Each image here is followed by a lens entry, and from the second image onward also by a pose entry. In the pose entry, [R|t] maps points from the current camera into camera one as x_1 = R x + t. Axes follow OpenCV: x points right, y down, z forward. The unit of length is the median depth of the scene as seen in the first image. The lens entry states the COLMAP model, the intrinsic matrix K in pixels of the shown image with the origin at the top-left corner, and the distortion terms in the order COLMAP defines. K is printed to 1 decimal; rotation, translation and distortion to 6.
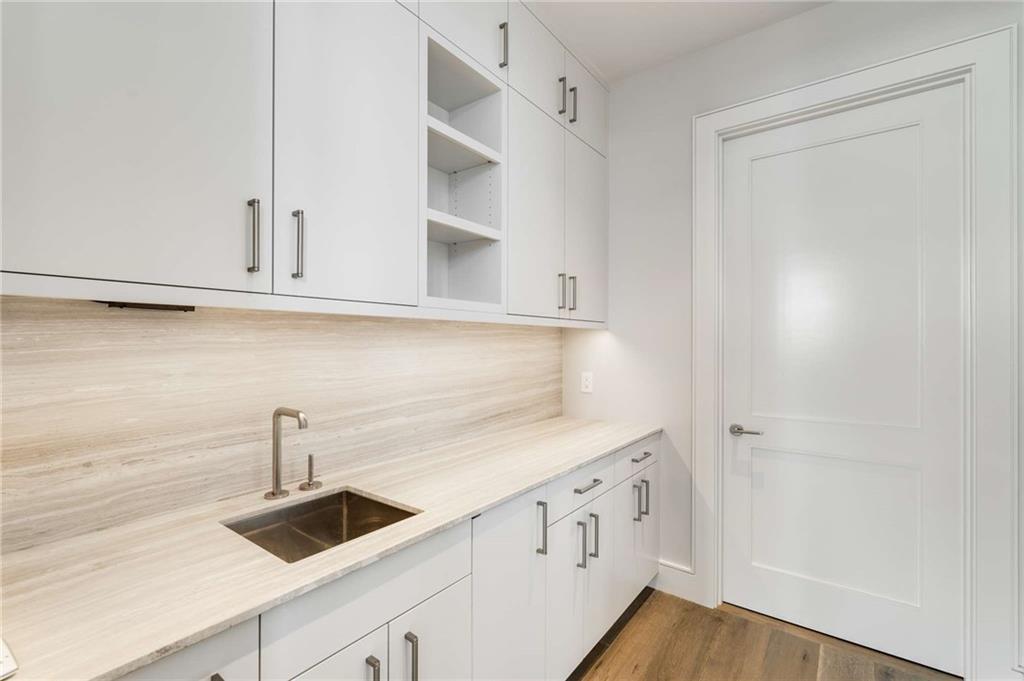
lens RADIAL K [[451.0, 0, 510.2], [0, 451.0, 338.3], [0, 0, 1]] dist [0.006206, 0.000998]
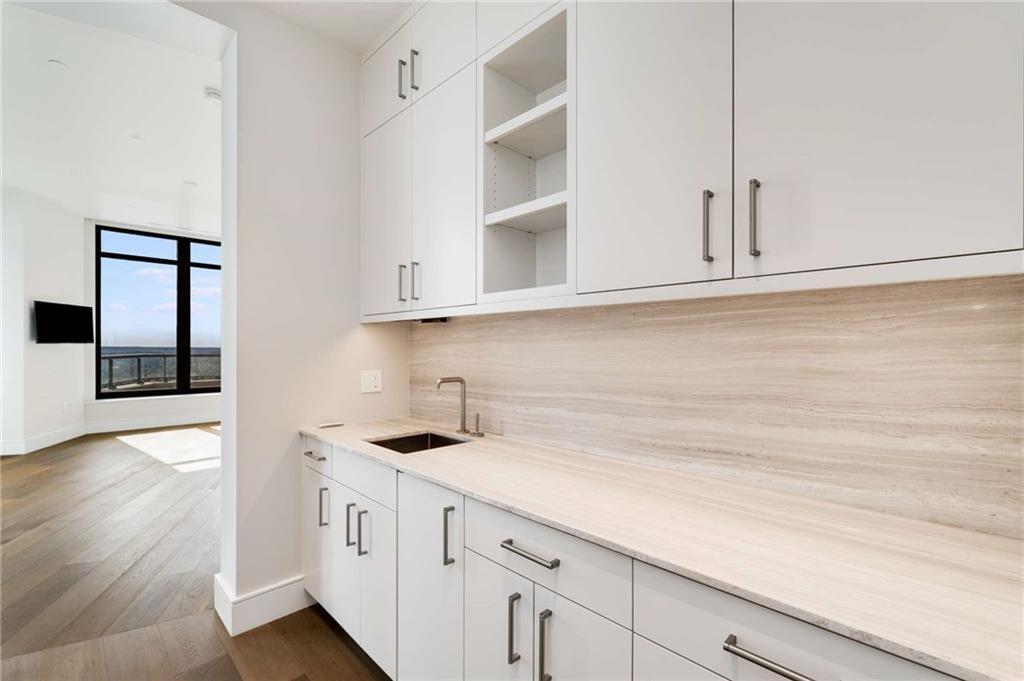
lens RADIAL K [[451.0, 0, 506.0], [0, 451.0, 346.0], [0, 0, 1]] dist [0.006206, 0.000998]
pose [[-0.143960, -0.007302, -0.989557, 0.824522], [0.004505, 0.999958, -0.008034, 0.042208], [0.989573, -0.005614, -0.143921, 1.080925]]
